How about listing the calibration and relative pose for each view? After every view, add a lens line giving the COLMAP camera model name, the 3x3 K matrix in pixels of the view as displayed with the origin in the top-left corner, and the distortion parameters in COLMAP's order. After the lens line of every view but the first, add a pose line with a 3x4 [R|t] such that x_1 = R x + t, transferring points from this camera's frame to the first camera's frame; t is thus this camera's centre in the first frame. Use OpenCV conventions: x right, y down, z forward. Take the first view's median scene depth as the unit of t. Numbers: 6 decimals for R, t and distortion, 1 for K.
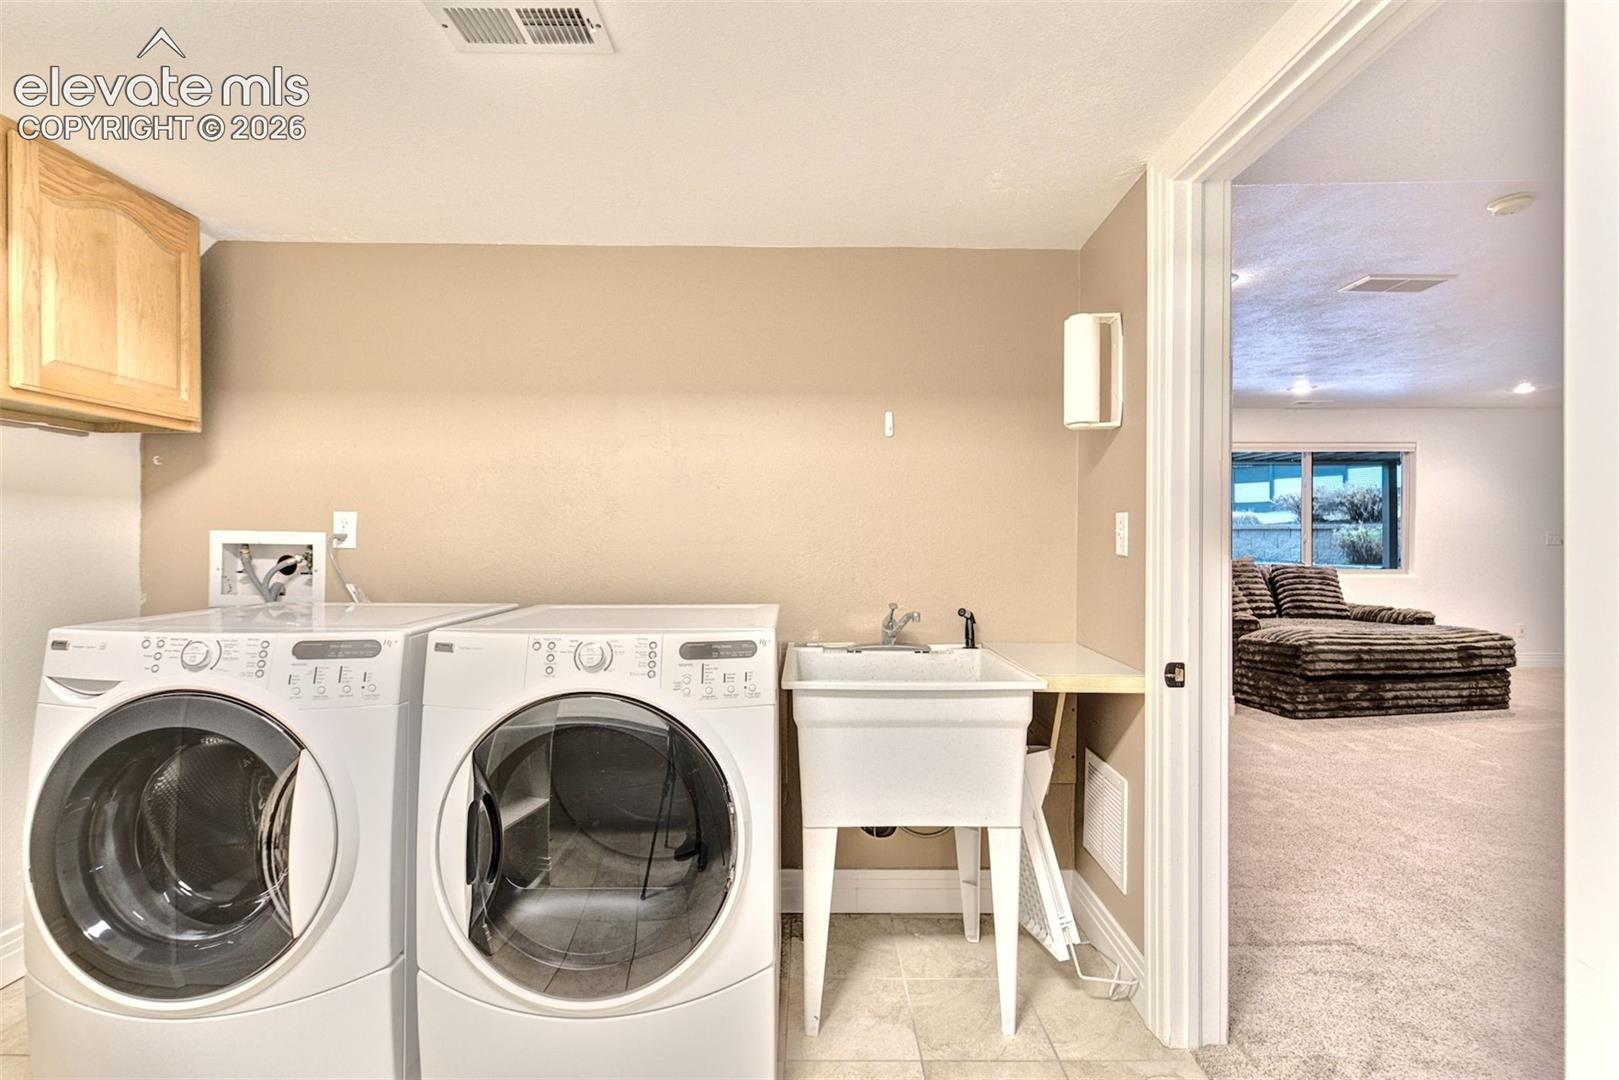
lens RADIAL K [[722.9, 0, 809.5], [0, 722.9, 540.0], [0, 0, 1]] dist [0.000453, -0.001202]
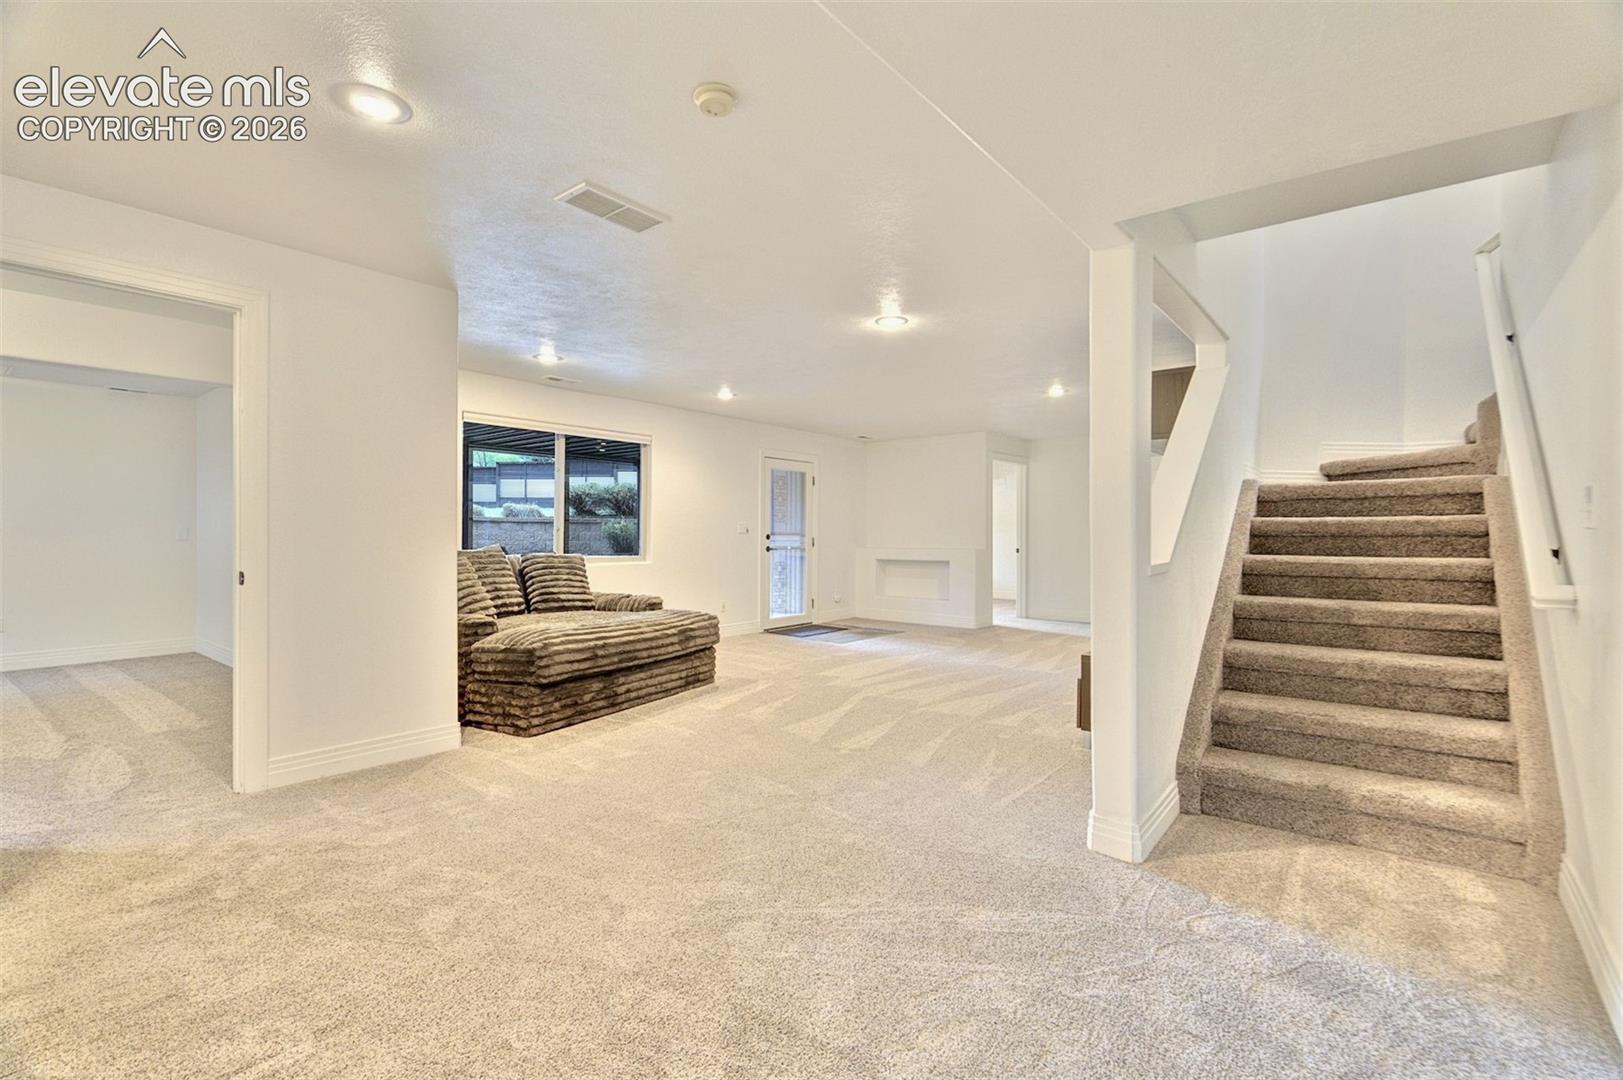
lens RADIAL K [[724.7, 0, 811.5], [0, 724.7, 540.0], [0, 0, 1]] dist [0.000453, -0.001202]
pose [[0.621955, -0.004932, 0.783037, 0.205414], [-0.002121, 0.999966, 0.007983, 0.010603], [-0.783050, -0.006625, 0.621923, 0.208384]]
